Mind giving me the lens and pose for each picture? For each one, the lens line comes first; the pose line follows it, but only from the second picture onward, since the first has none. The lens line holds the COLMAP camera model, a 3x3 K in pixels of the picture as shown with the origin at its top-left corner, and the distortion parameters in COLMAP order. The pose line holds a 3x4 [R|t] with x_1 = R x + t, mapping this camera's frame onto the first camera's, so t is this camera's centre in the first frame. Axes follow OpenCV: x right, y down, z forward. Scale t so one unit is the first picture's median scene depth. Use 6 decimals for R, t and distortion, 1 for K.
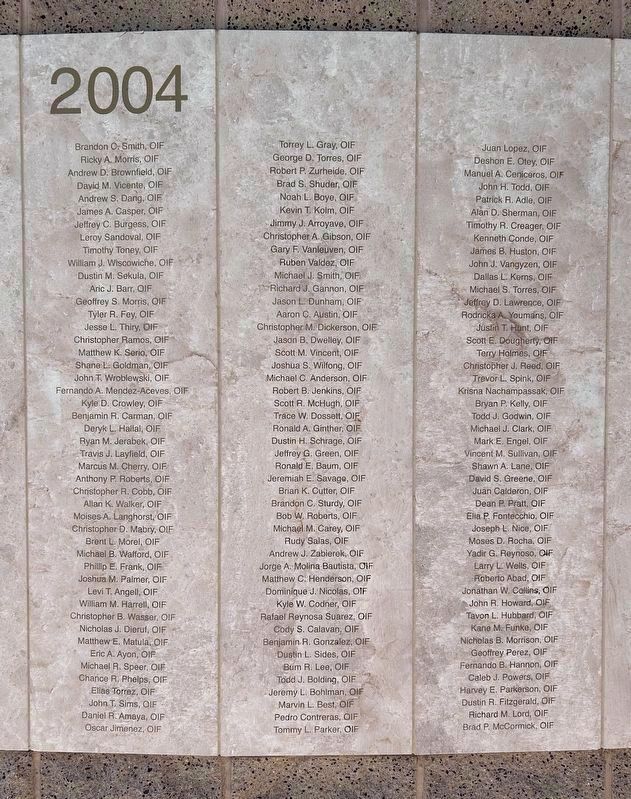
lens RADIAL K [[679.2, 0, 316.0], [0, 679.2, 418.8], [0, 0, 1]] dist [0.001618, 0.000104]
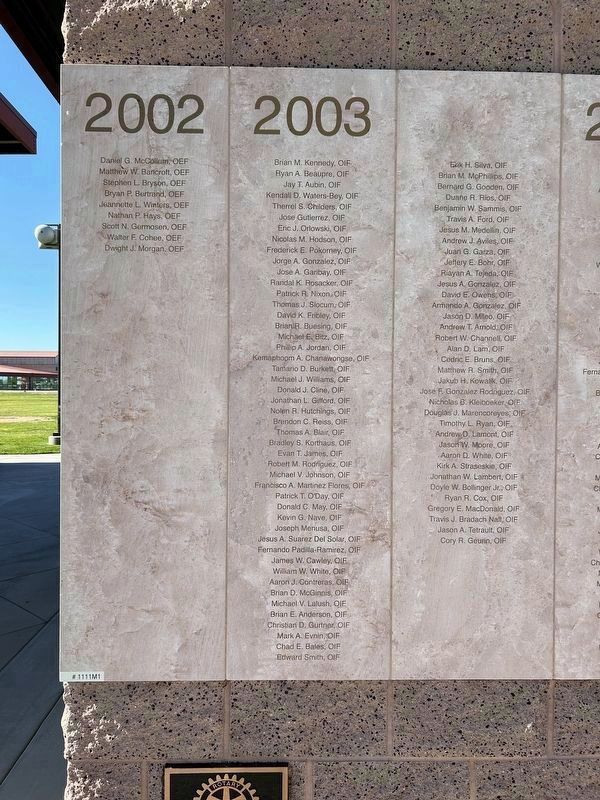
lens RADIAL K [[600.5, 0, 298.5], [0, 600.5, 401.1], [0, 0, 1]] dist [0.026205, -0.037903]
pose [[0.996526, 0.006990, 0.082994, -0.958087], [-0.005569, 0.999834, -0.017333, 0.030314], [-0.083101, 0.016810, 0.996399, -0.006393]]
